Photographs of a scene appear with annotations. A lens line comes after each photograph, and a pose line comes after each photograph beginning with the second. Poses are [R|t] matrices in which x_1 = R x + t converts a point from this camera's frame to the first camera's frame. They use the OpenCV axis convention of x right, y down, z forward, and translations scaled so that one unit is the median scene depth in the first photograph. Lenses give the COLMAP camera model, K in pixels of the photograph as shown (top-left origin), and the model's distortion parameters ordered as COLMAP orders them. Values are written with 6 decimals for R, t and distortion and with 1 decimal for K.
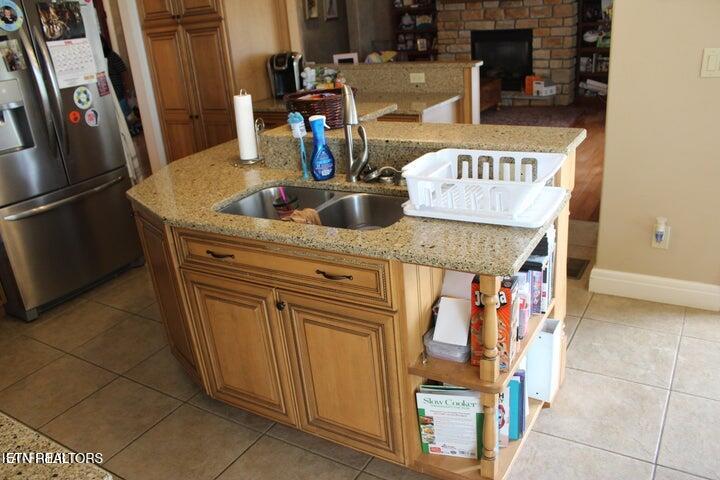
lens RADIAL K [[594.3, 0, 360.7], [0, 594.3, 240.4], [0, 0, 1]] dist [-0.156777, 0.125848]
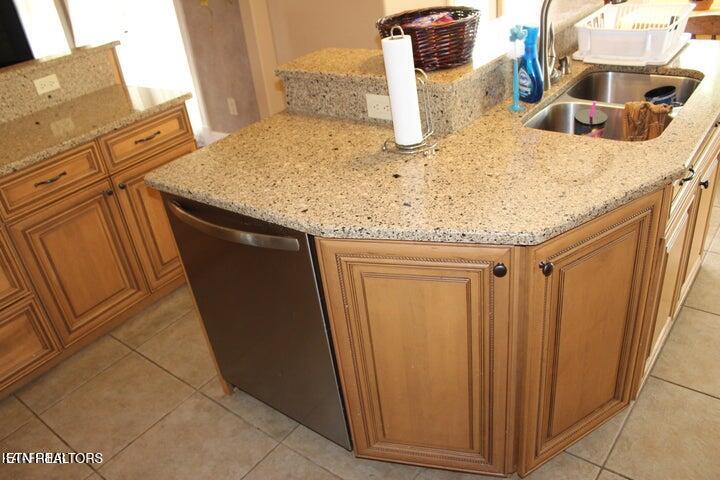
lens RADIAL K [[594.3, 0, 356.9], [0, 594.3, 238.9], [0, 0, 1]] dist [-0.156777, 0.125848]
pose [[0.136324, -0.435632, 0.889742, -0.258275], [0.475373, 0.816736, 0.327052, -0.093493], [-0.869158, 0.378374, 0.318429, 0.293172]]
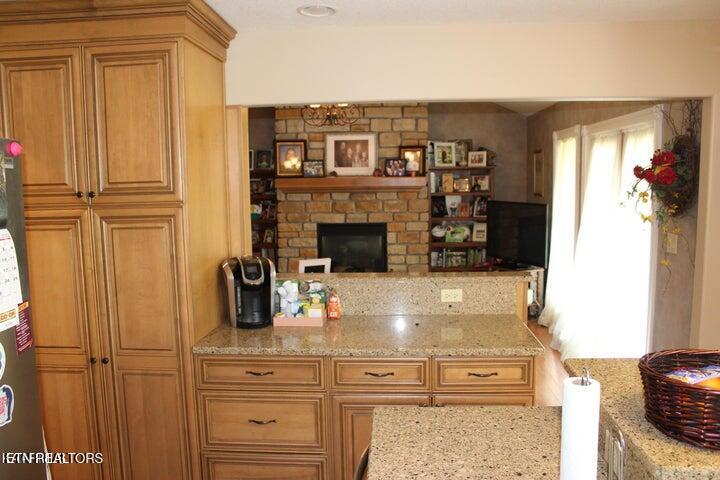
lens RADIAL K [[594.3, 0, 357.0], [0, 594.3, 243.5], [0, 0, 1]] dist [-0.156777, 0.125848]
pose [[0.892392, 0.020204, 0.450809, -0.180480], [0.114594, 0.956103, -0.269693, -0.079318], [-0.436469, 0.292332, 0.850904, 0.207939]]
